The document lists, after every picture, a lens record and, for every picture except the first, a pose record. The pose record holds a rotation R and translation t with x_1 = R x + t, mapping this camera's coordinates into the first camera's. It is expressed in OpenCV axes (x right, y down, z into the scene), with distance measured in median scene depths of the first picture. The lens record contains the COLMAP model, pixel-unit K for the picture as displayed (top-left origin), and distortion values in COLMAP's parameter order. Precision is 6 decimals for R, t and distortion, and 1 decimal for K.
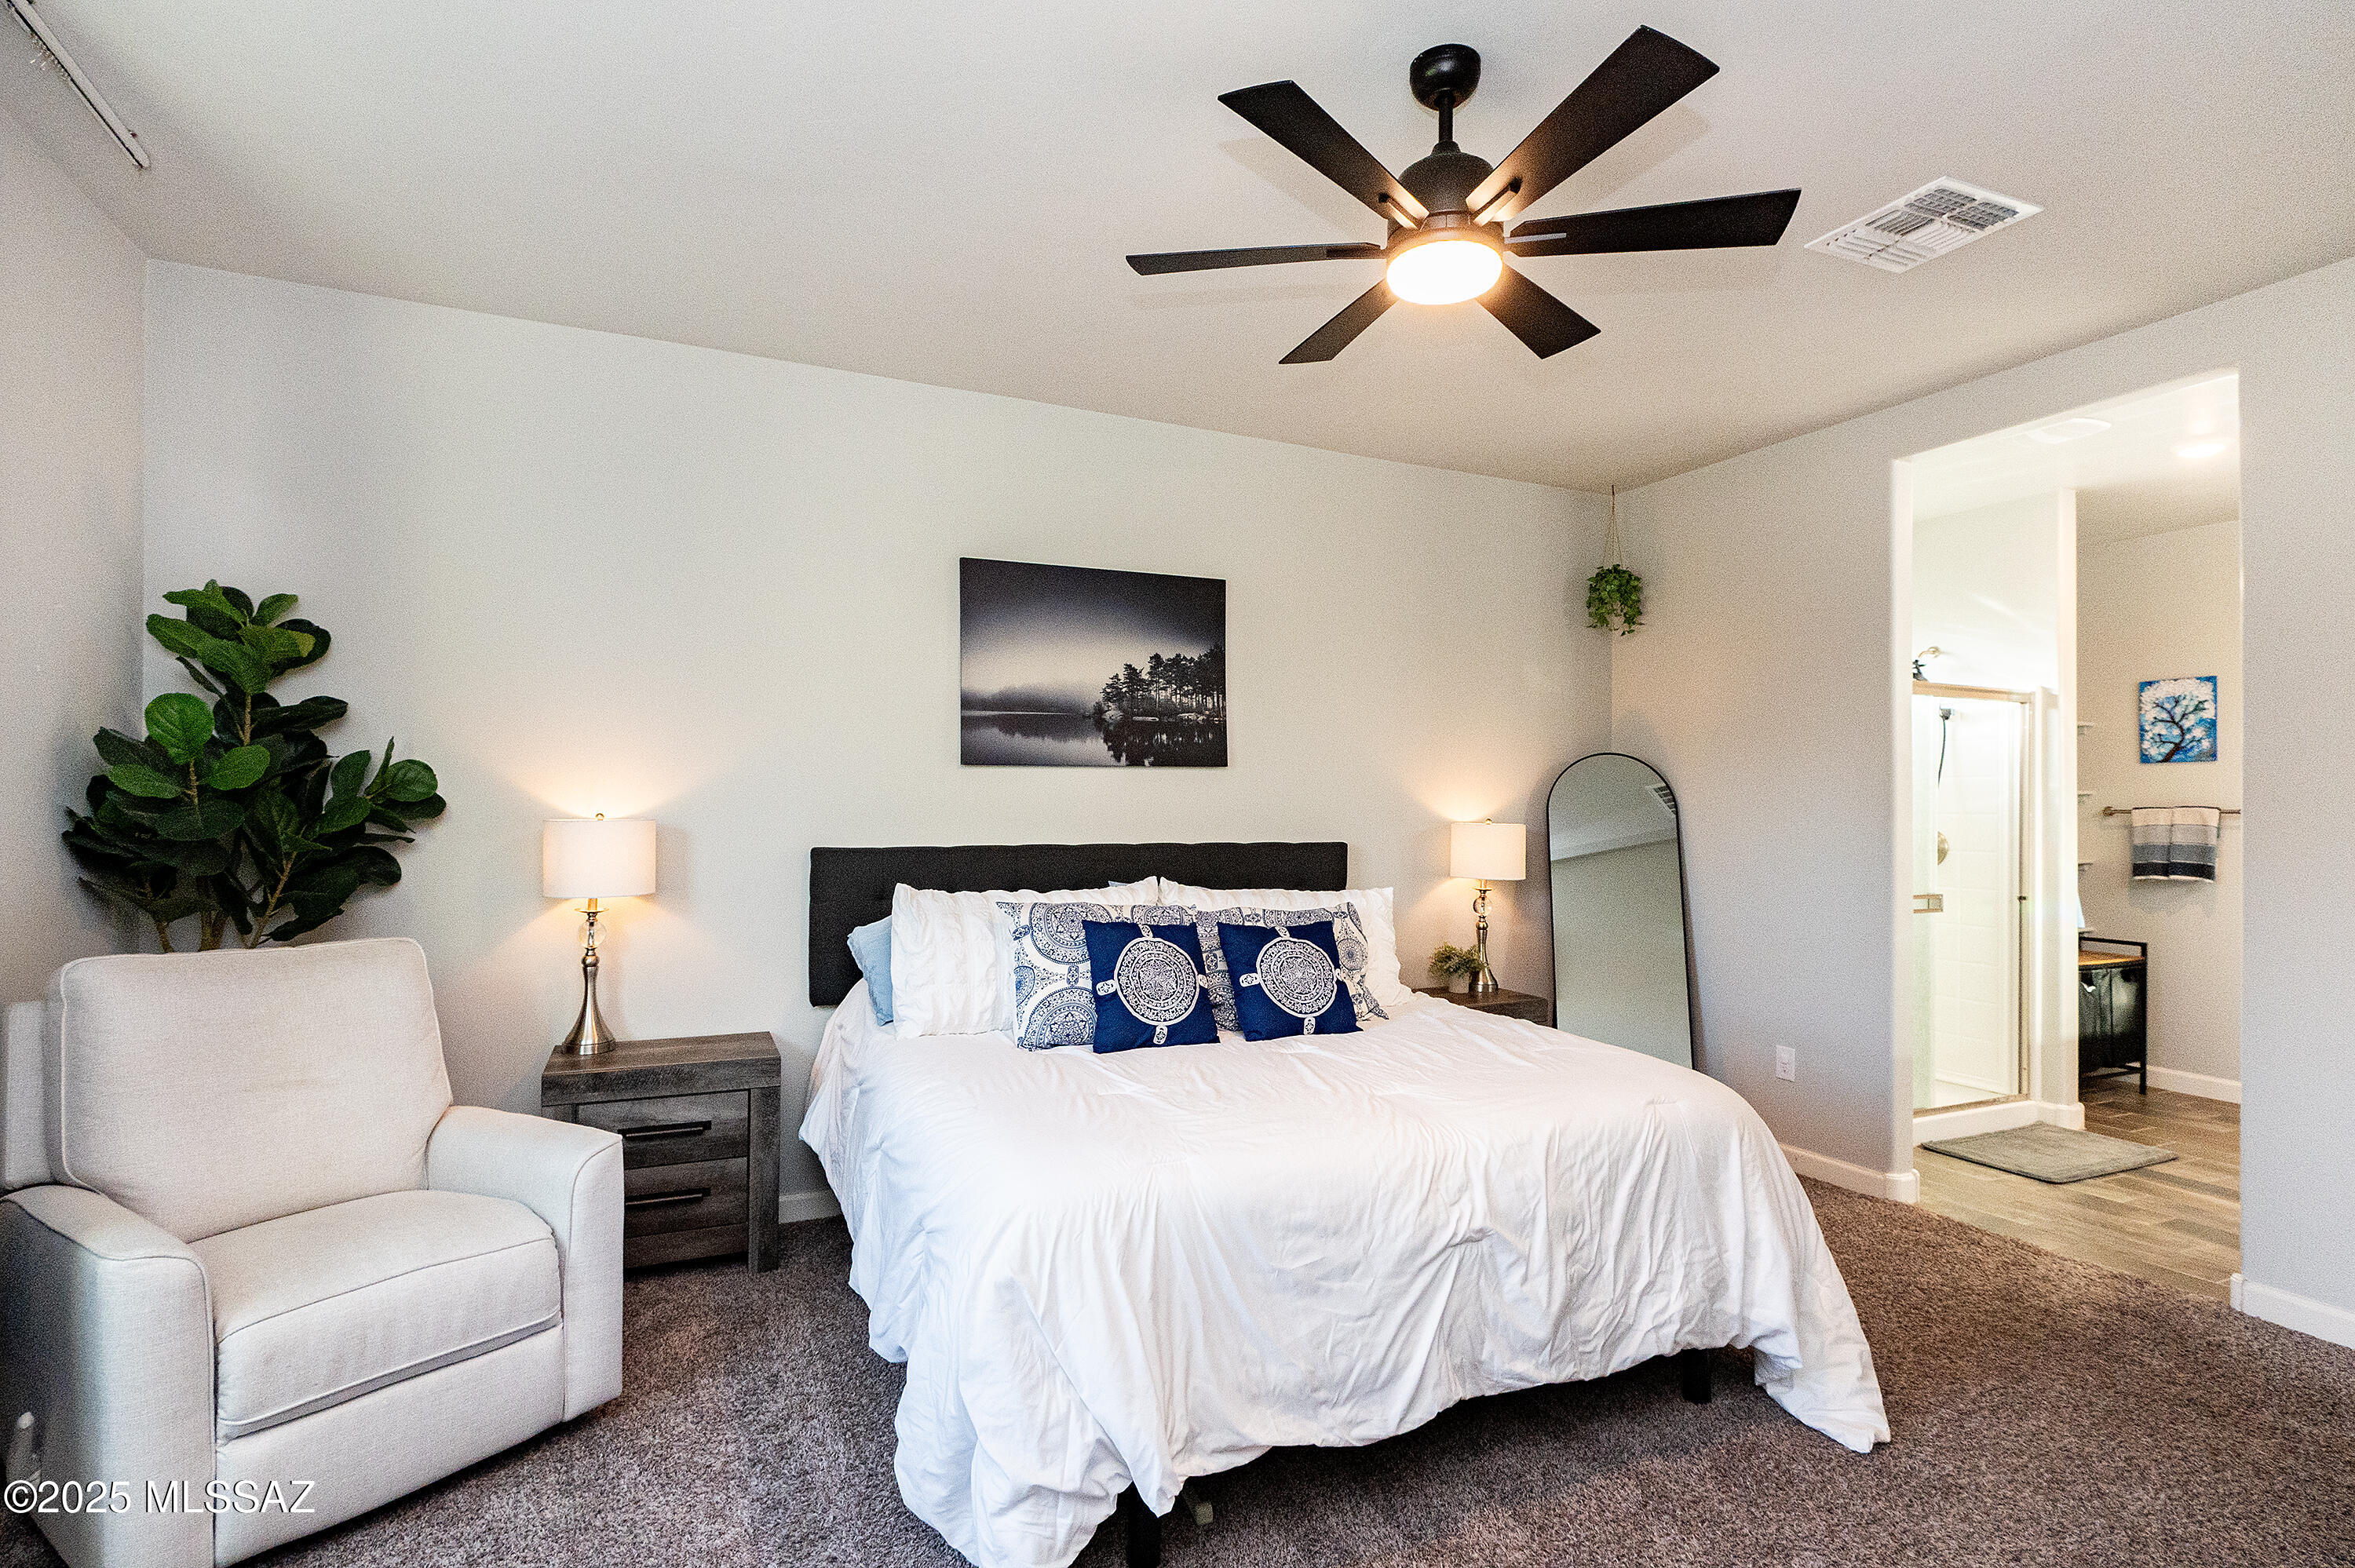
lens RADIAL K [[1157.4, 0, 1172.5], [0, 1157.4, 790.9], [0, 0, 1]] dist [-0.004892, 0.002059]
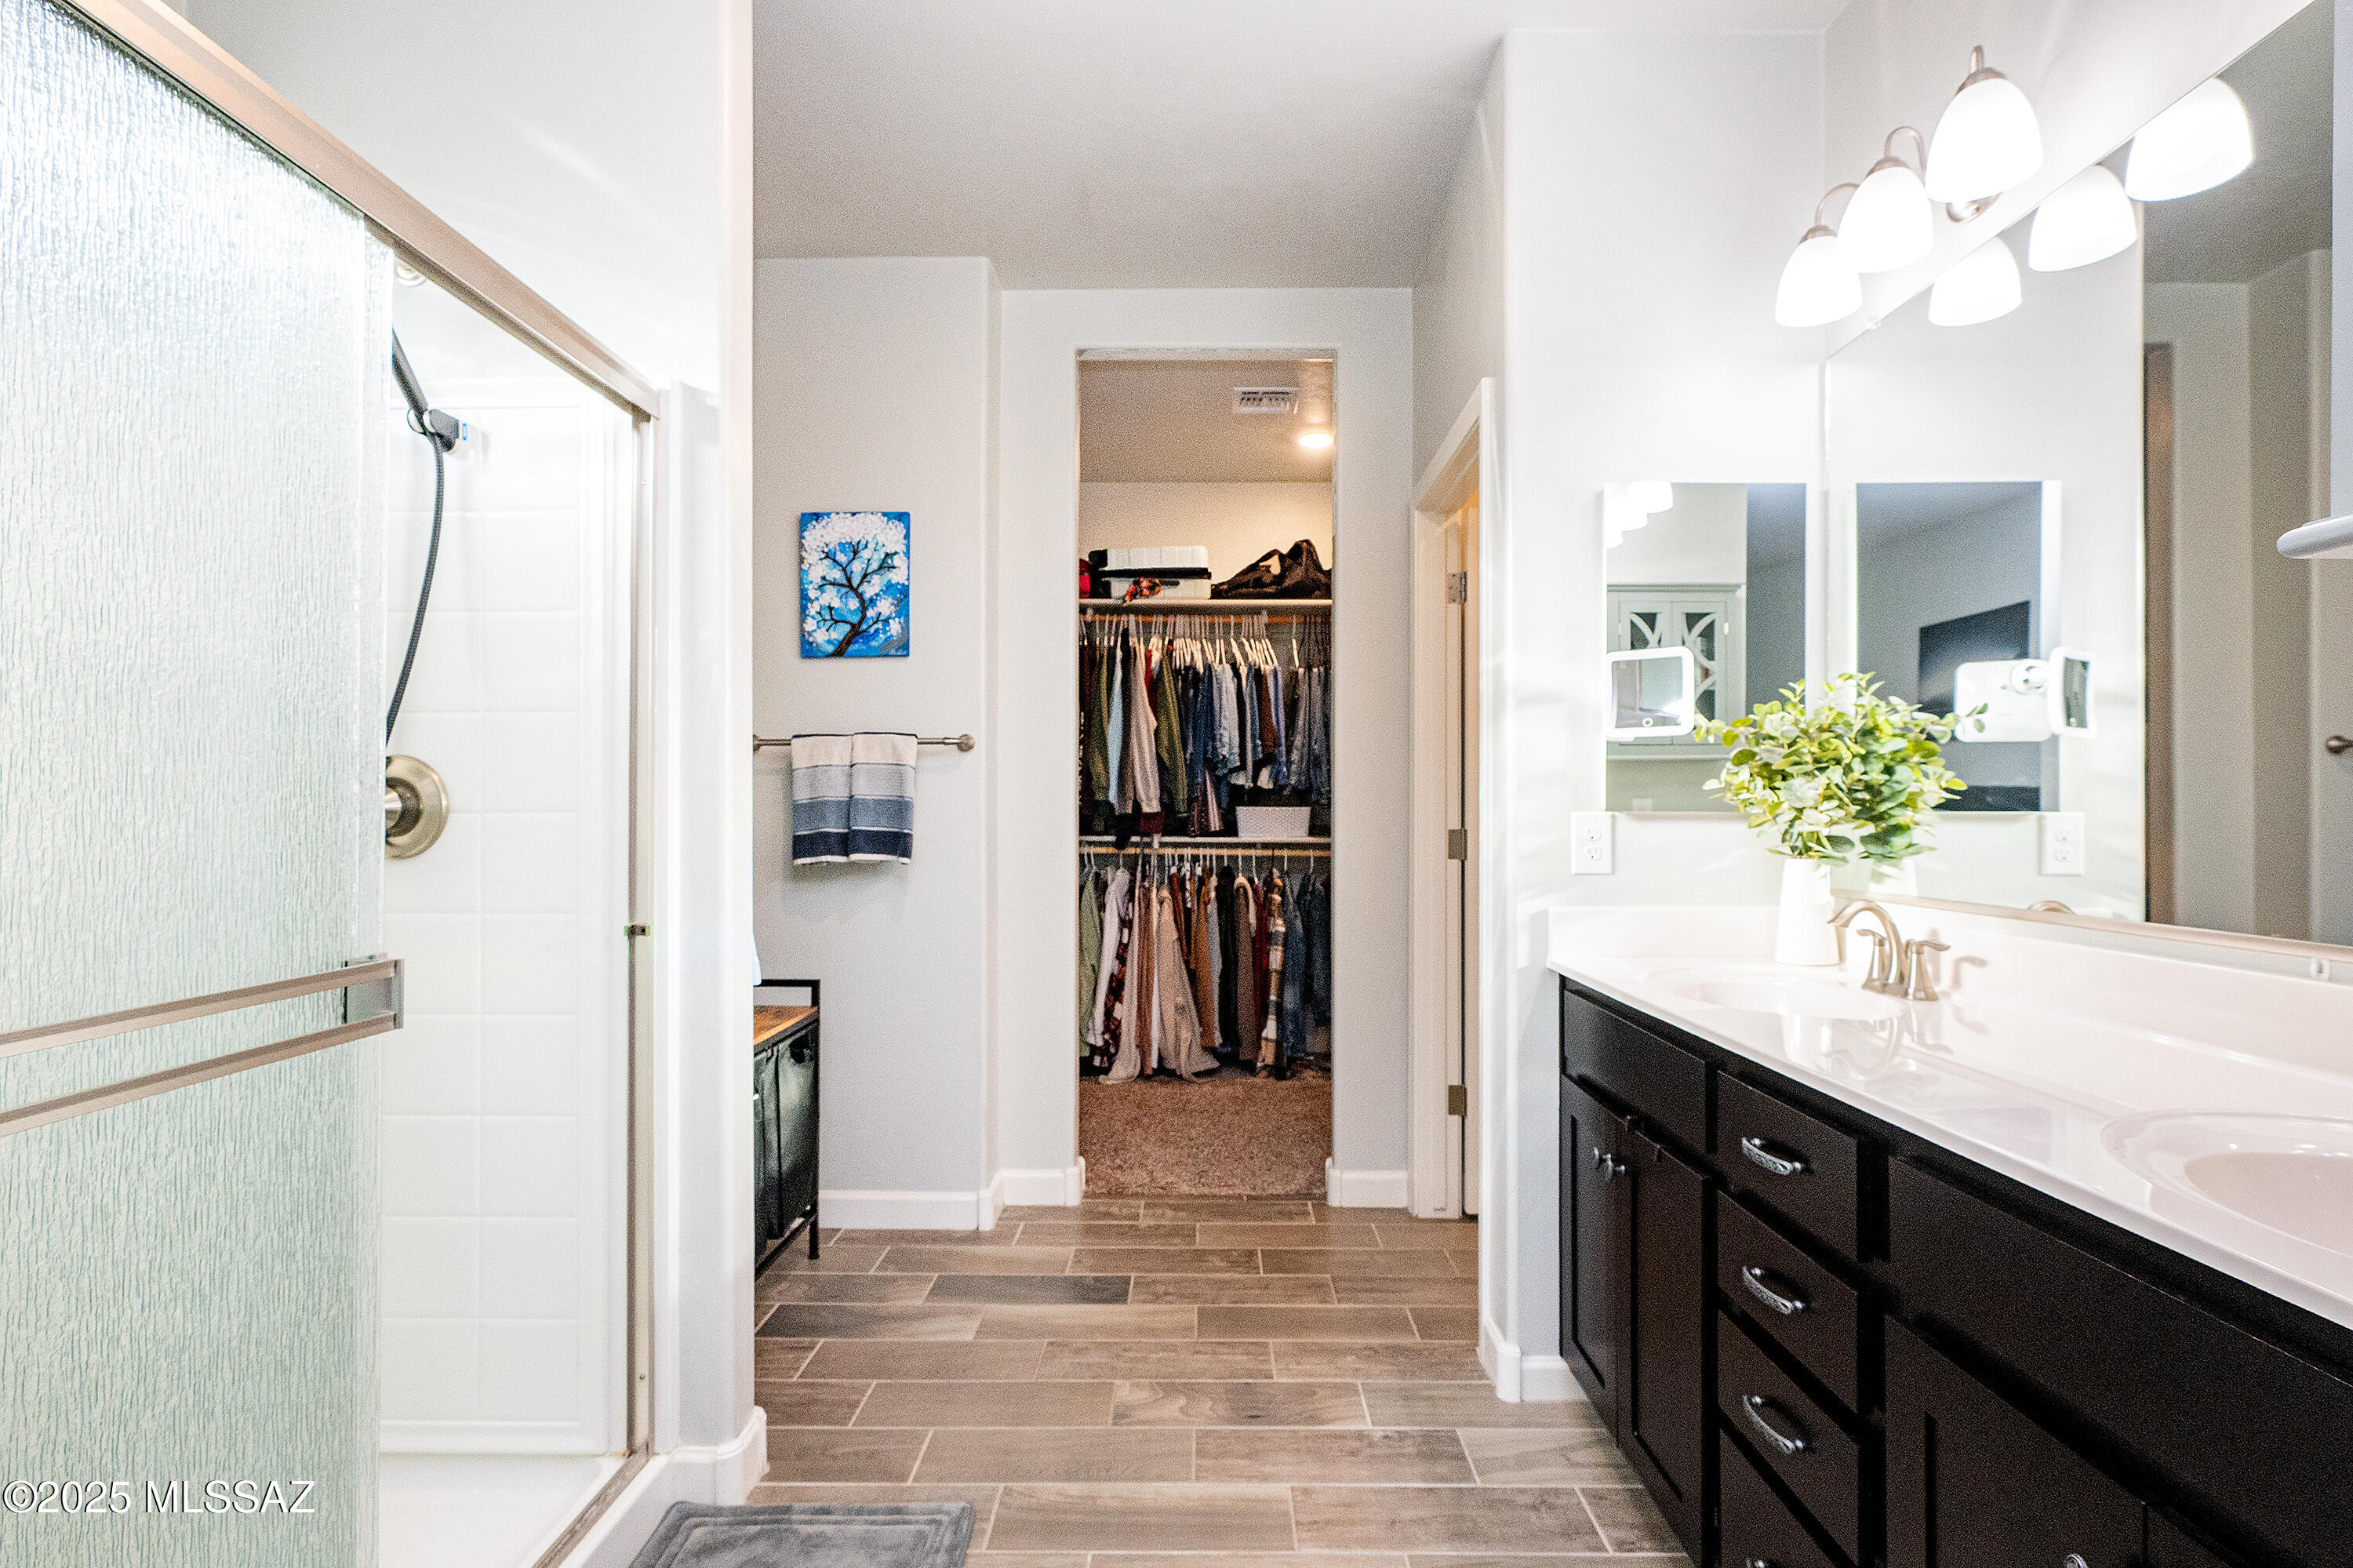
lens RADIAL K [[1156.6, 0, 1171.5], [0, 1156.6, 790.9], [0, 0, 1]] dist [-0.004892, 0.002059]
pose [[0.440930, 0.001282, 0.897541, 0.423905], [-0.004900, 0.999988, 0.000979, 0.040856], [-0.897528, -0.004829, 0.440931, 0.606057]]
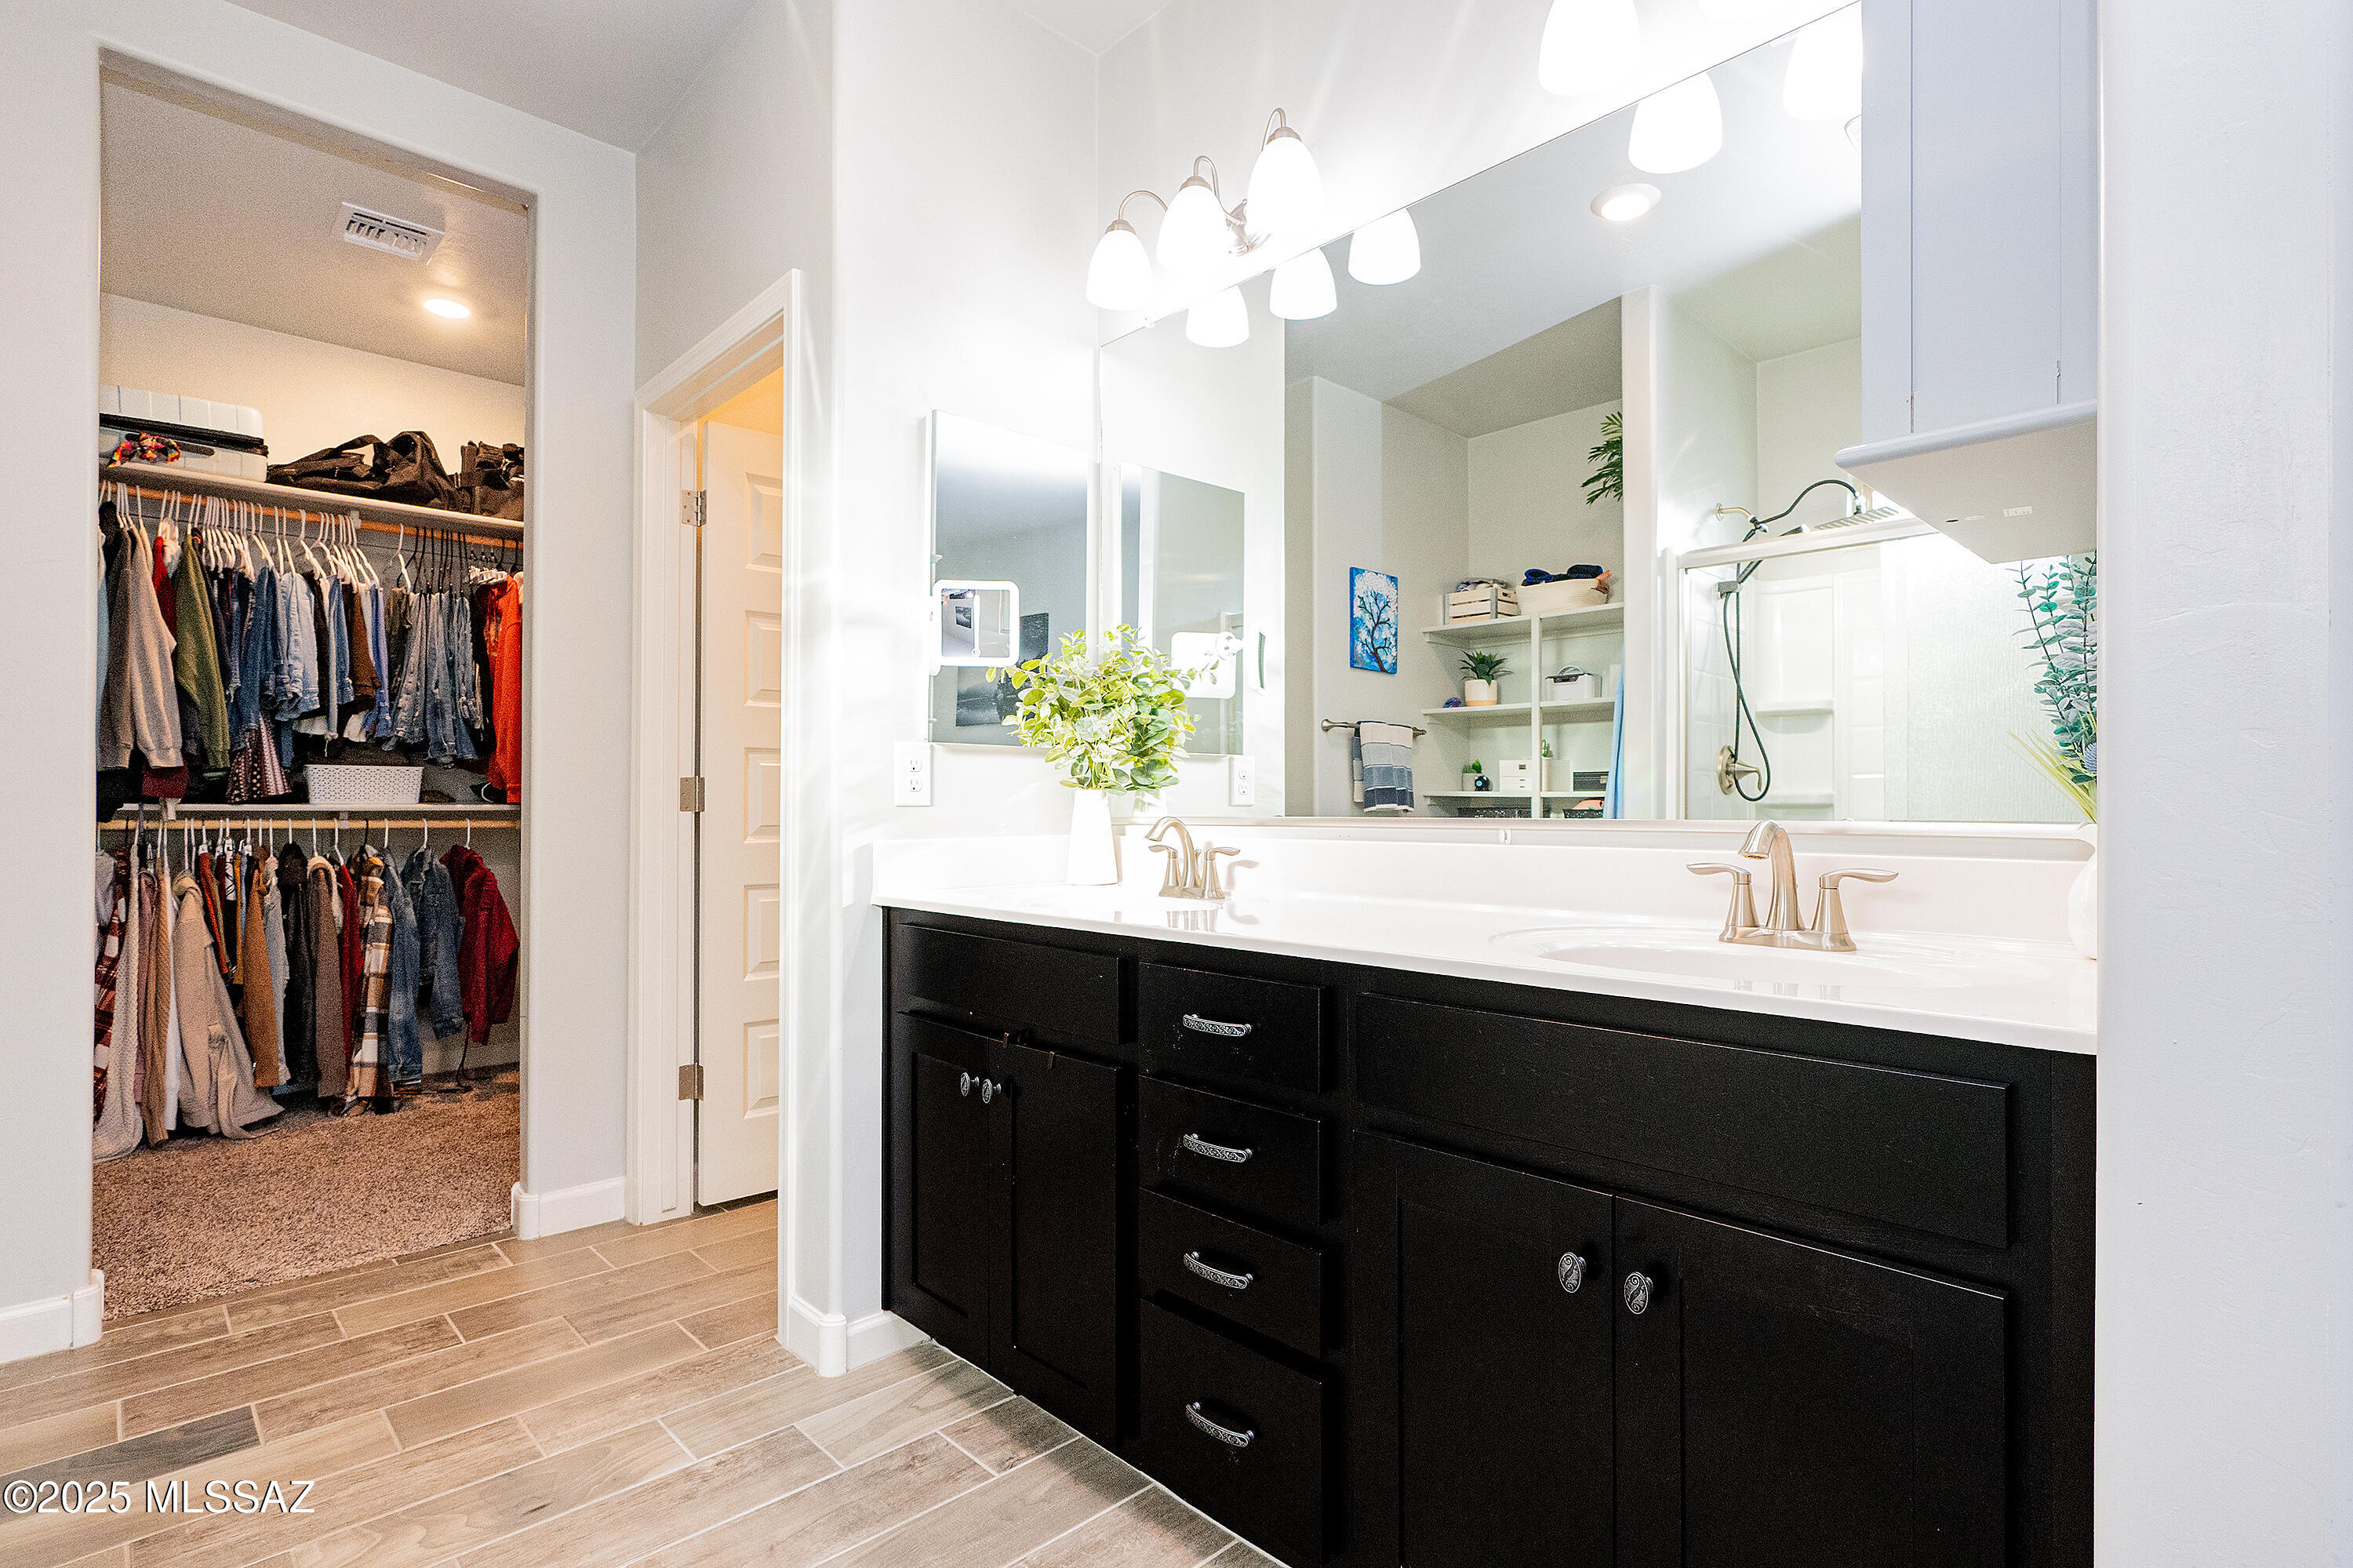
lens RADIAL K [[1156.6, 0, 1171.5], [0, 1156.6, 790.9], [0, 0, 1]] dist [-0.004892, 0.002059]
pose [[-0.321000, -0.000536, 0.947079, 0.449894], [-0.014956, 0.999878, -0.004503, 0.064632], [-0.946961, -0.015611, -0.320968, 0.694328]]
